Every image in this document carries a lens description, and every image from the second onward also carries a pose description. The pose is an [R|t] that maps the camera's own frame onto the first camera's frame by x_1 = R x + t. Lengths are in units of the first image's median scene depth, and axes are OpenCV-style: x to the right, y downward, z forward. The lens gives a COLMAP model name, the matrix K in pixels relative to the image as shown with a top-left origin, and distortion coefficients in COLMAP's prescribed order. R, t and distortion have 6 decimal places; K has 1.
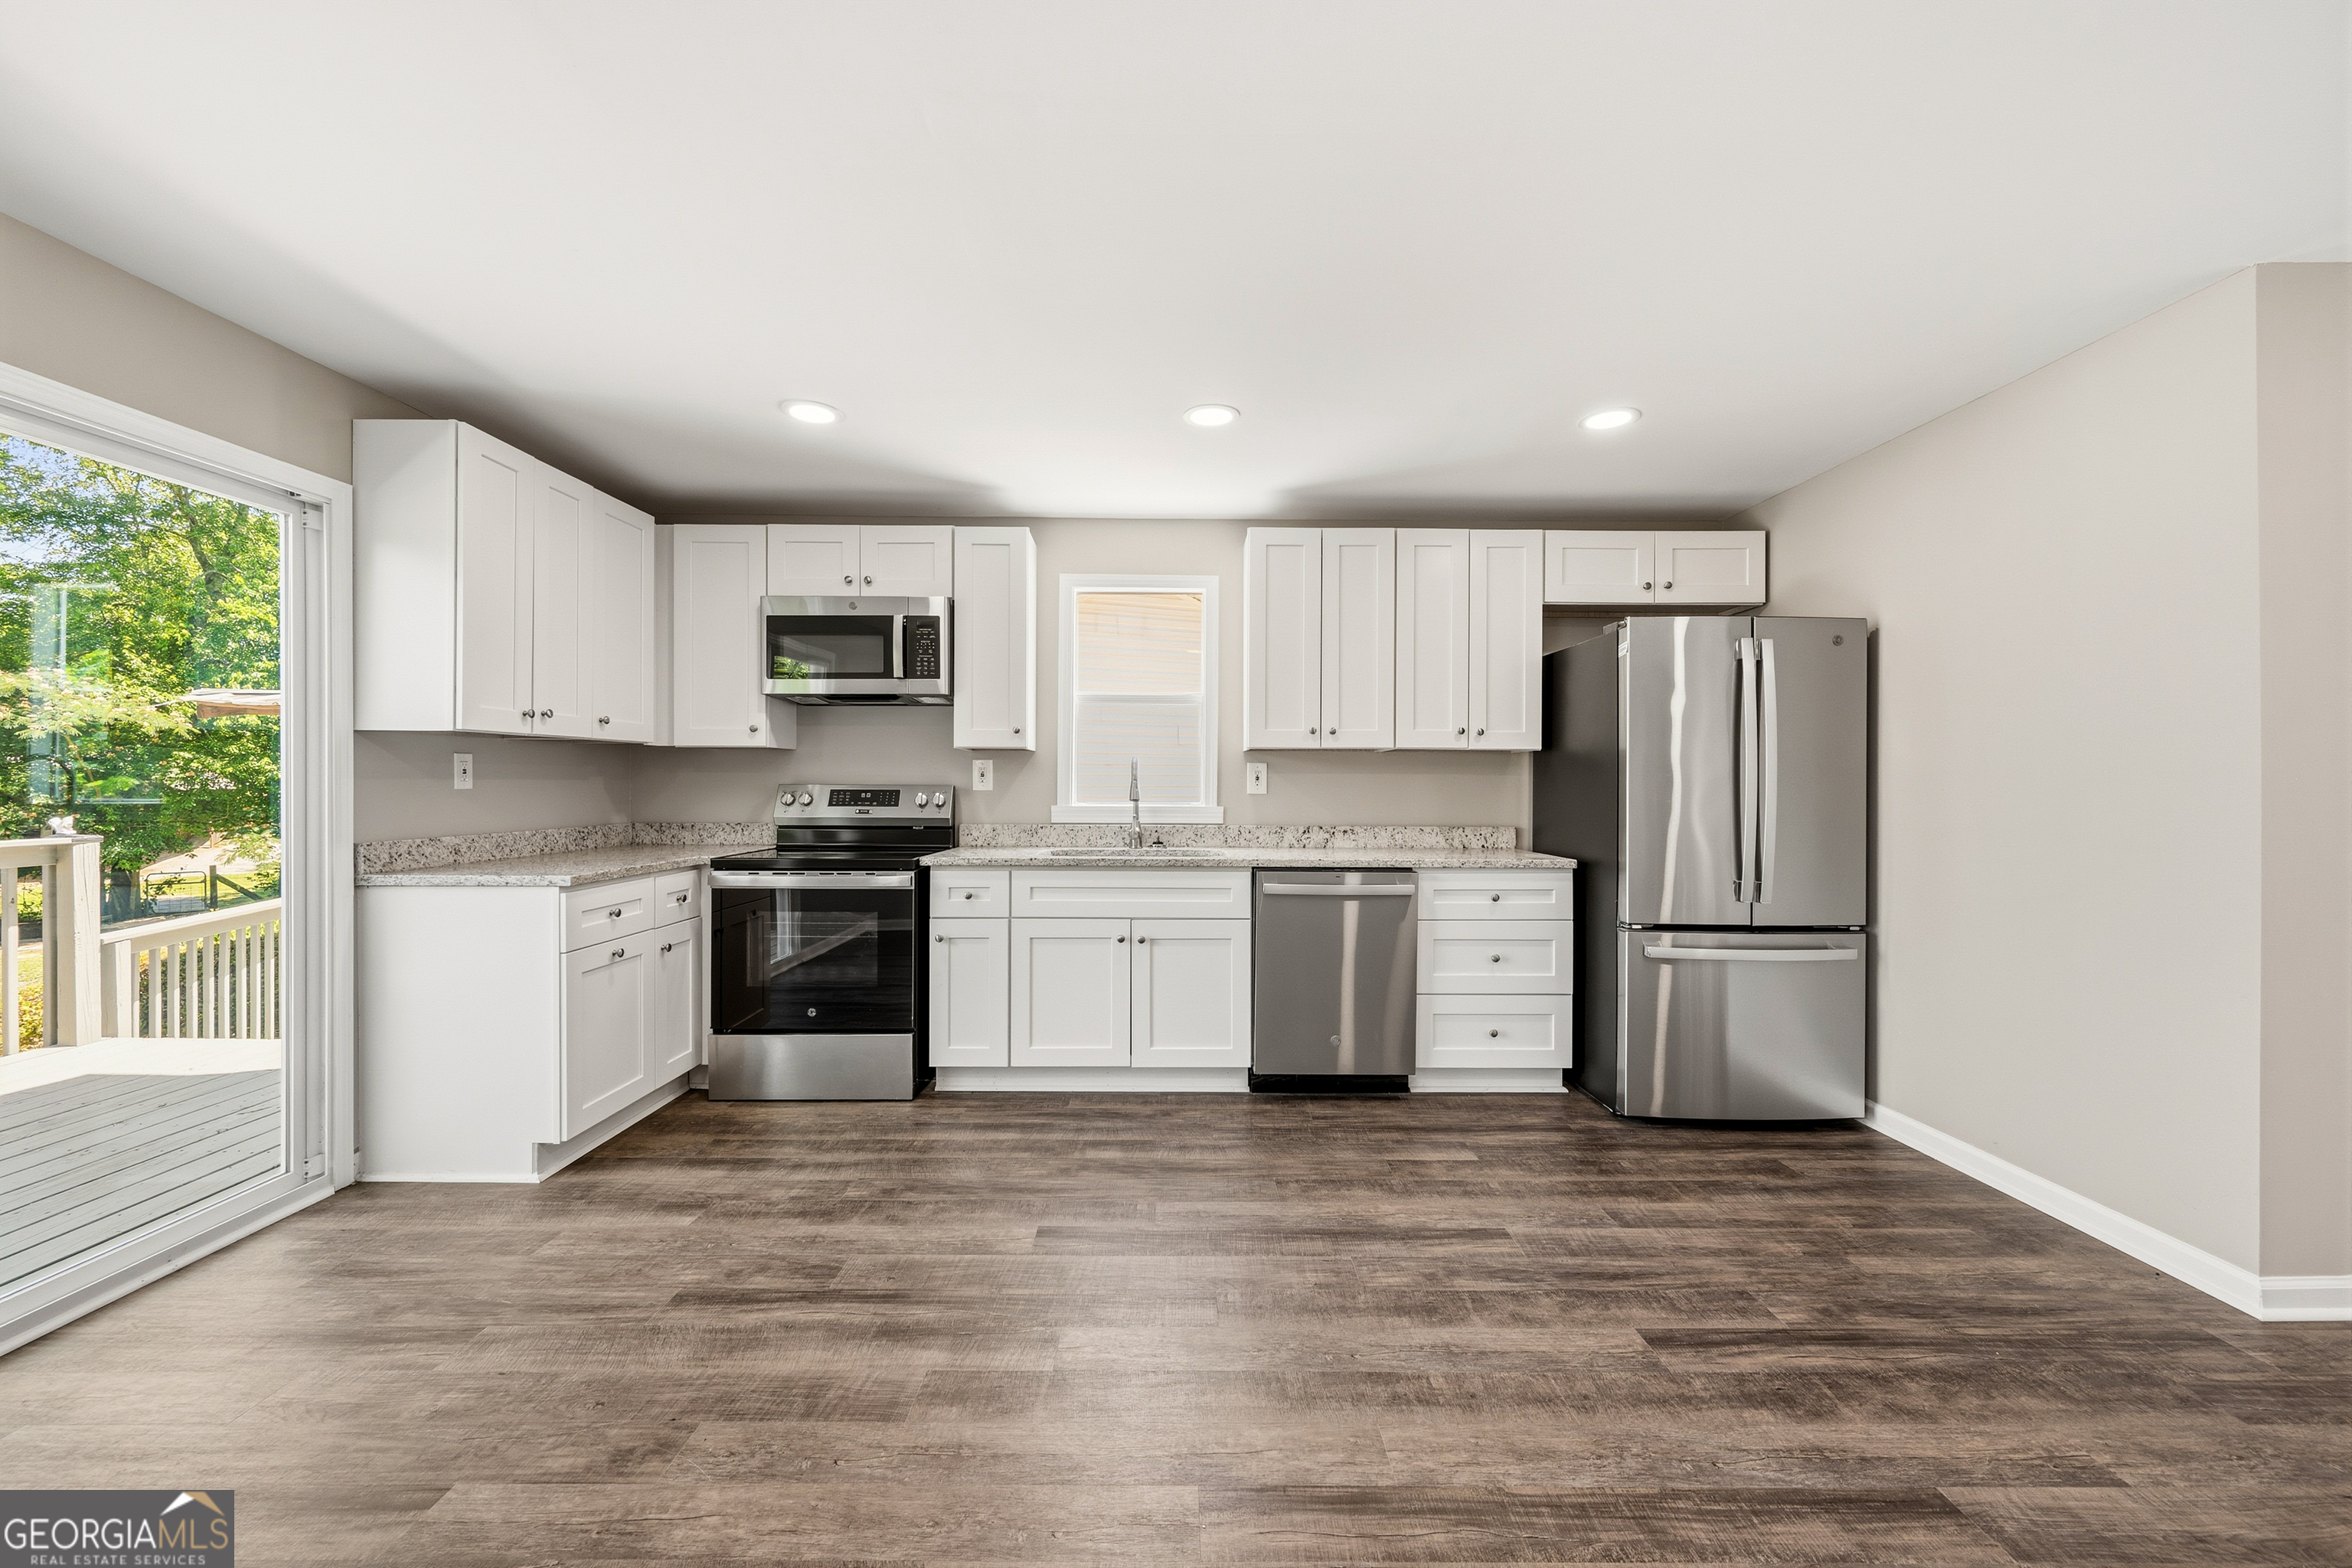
lens RADIAL K [[917.4, 0, 1179.9], [0, 917.4, 782.6], [0, 0, 1]] dist [-0.000019, -0.000504]
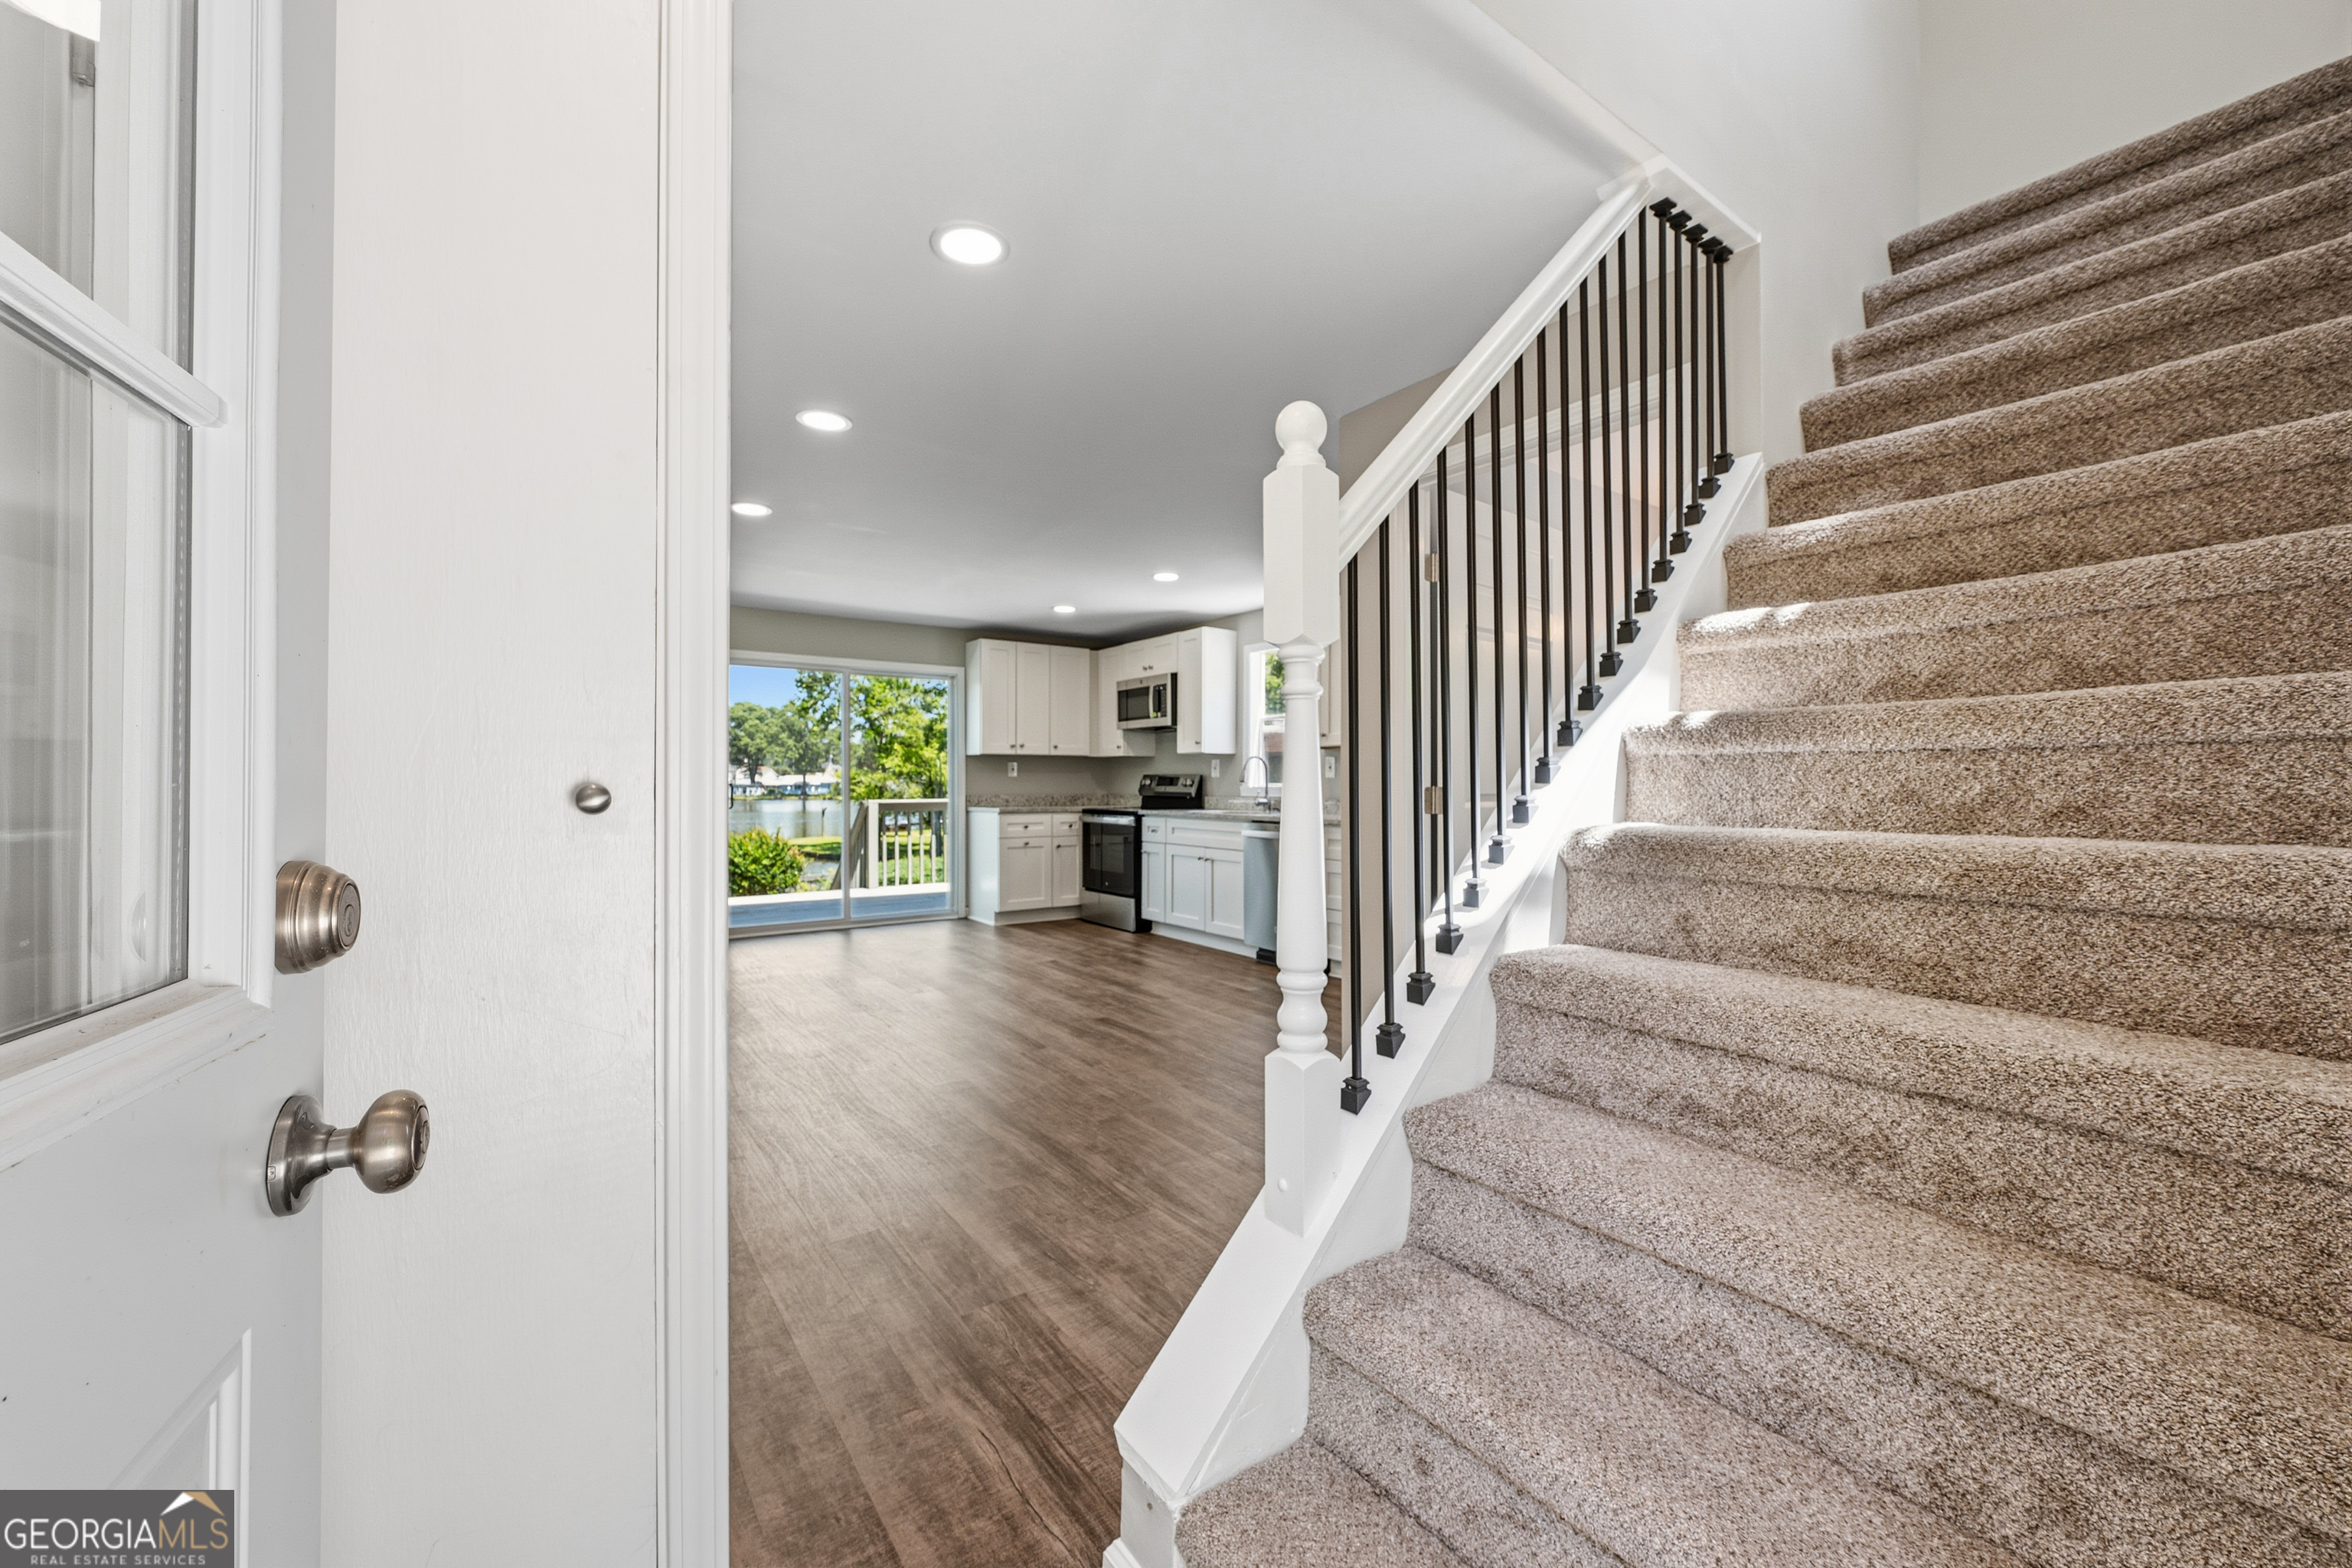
lens RADIAL K [[917.4, 0, 1179.9], [0, 917.4, 782.6], [0, 0, 1]] dist [-0.000019, -0.000504]
pose [[0.581778, -0.003858, -0.813338, 1.370517], [0.001270, 0.999992, -0.003835, 0.030444], [0.813346, 0.001198, 0.581778, -0.069798]]
